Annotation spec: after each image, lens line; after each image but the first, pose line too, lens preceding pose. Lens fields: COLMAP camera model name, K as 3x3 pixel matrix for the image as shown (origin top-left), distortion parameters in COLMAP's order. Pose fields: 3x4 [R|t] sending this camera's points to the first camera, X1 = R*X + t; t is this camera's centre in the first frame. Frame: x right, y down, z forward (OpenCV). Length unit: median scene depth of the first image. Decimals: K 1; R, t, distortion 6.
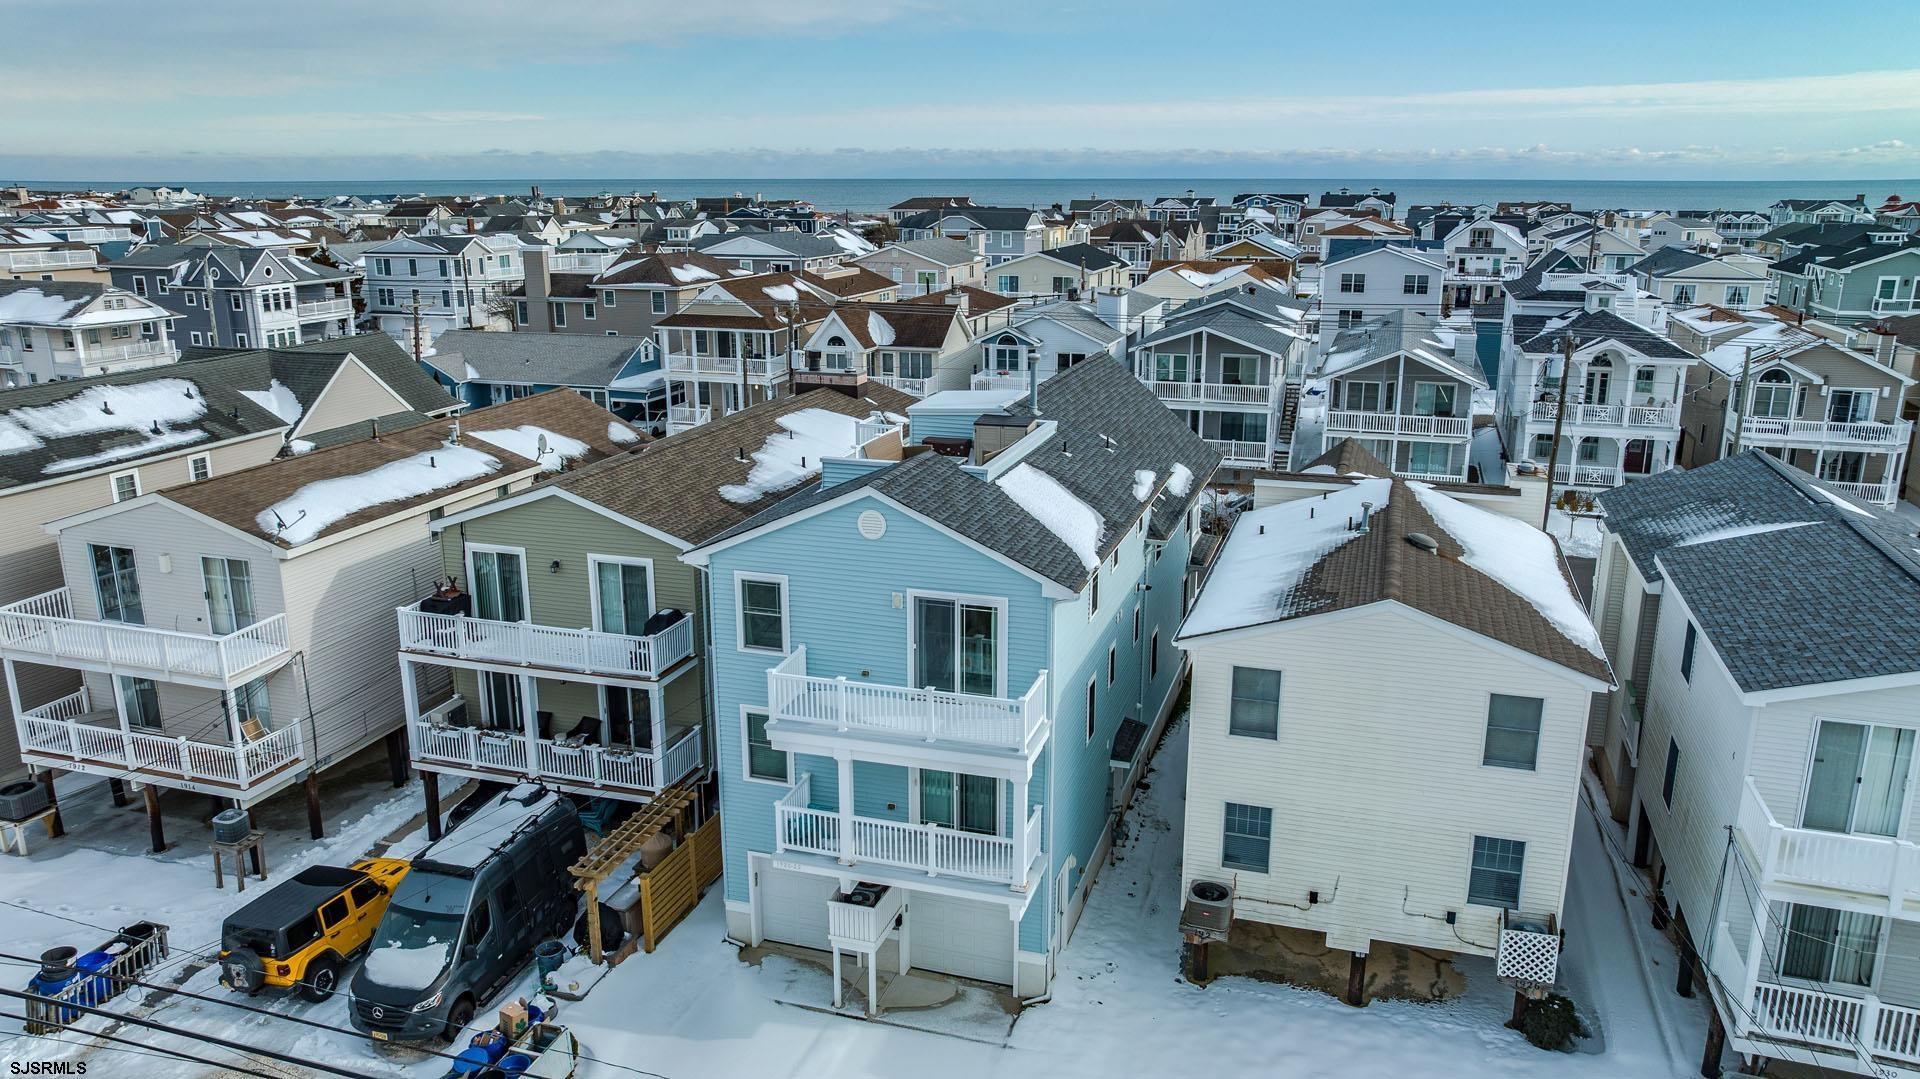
lens RADIAL K [[1353.0, 0, 962.7], [0, 1353.0, 545.6], [0, 0, 1]] dist [-0.031633, 0.038243]
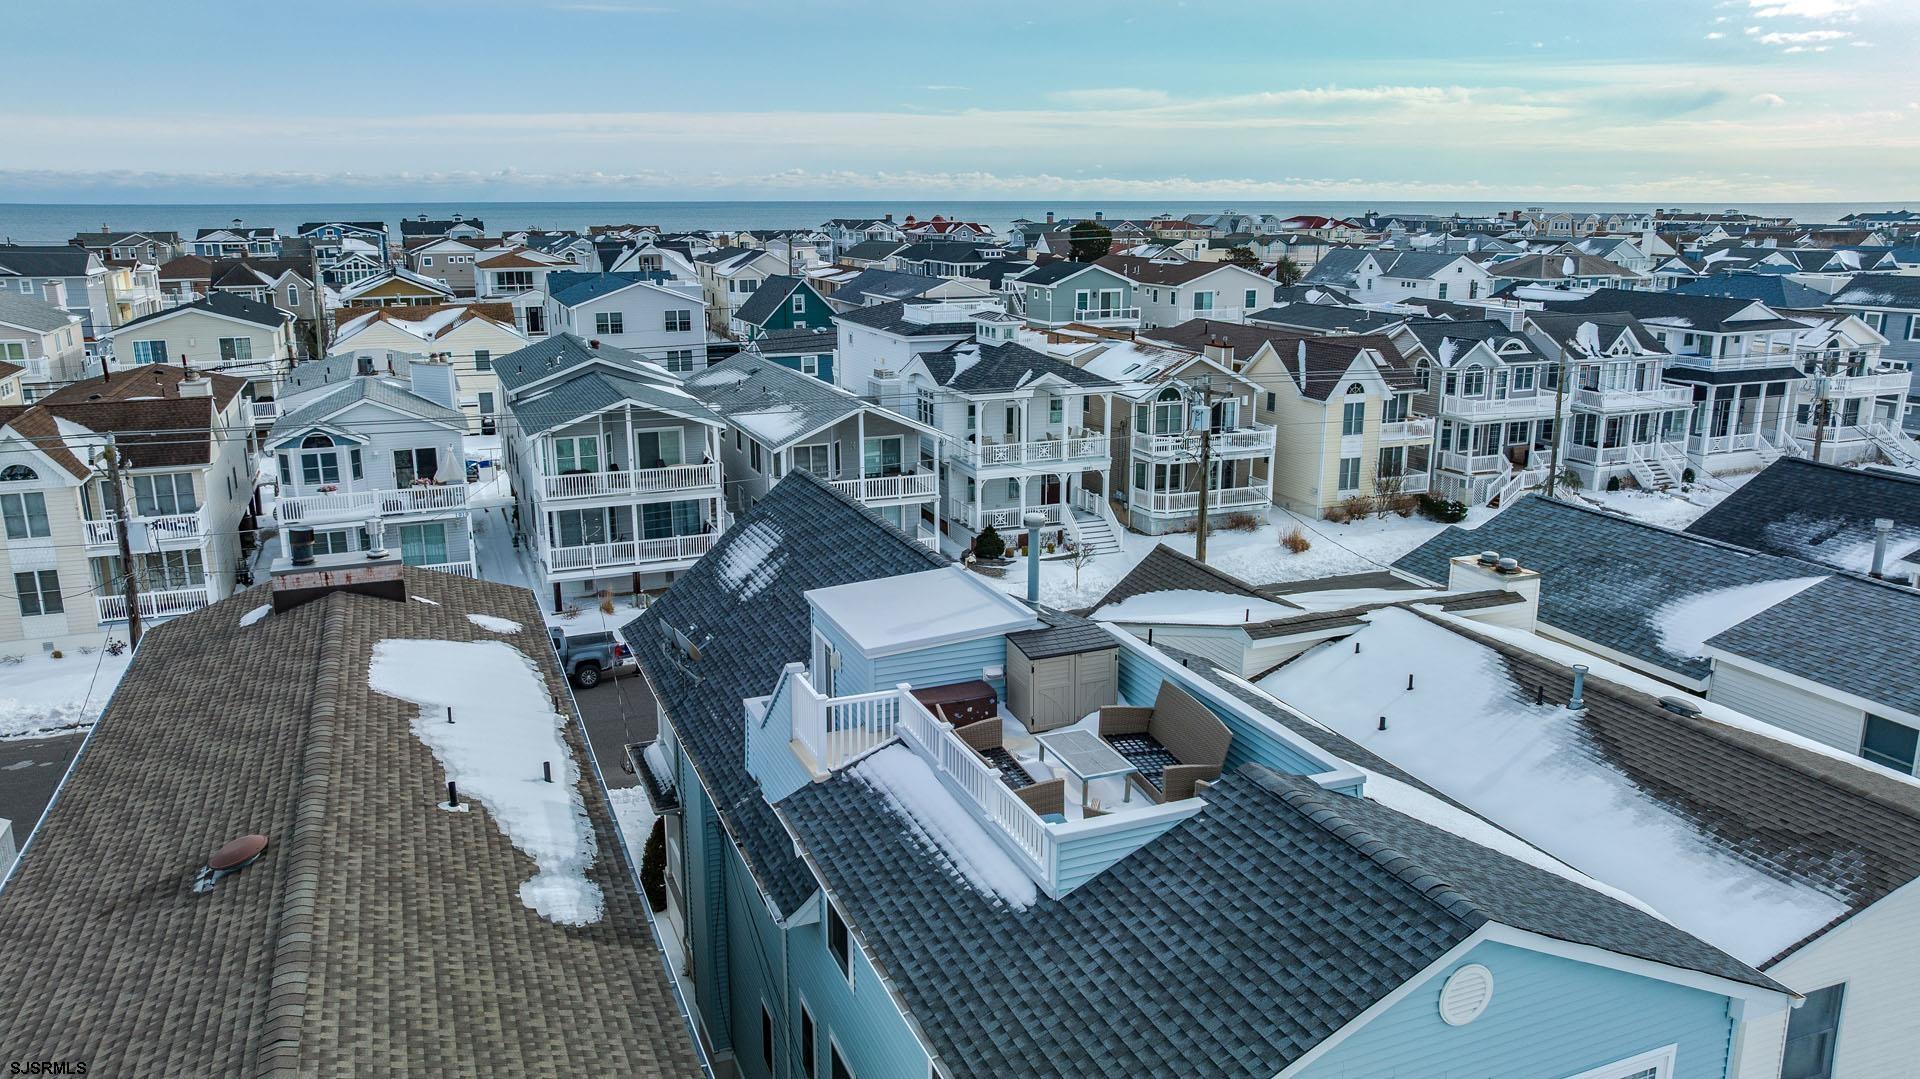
lens RADIAL K [[1361.3, 0, 960.0], [0, 1361.3, 539.5], [0, 0, 1]] dist [-0.024111, 0.006641]
pose [[0.765317, -0.158070, 0.623942, -0.133686], [0.171535, 0.984406, 0.038988, -0.060217], [-0.620375, 0.077190, 0.780497, 0.207127]]
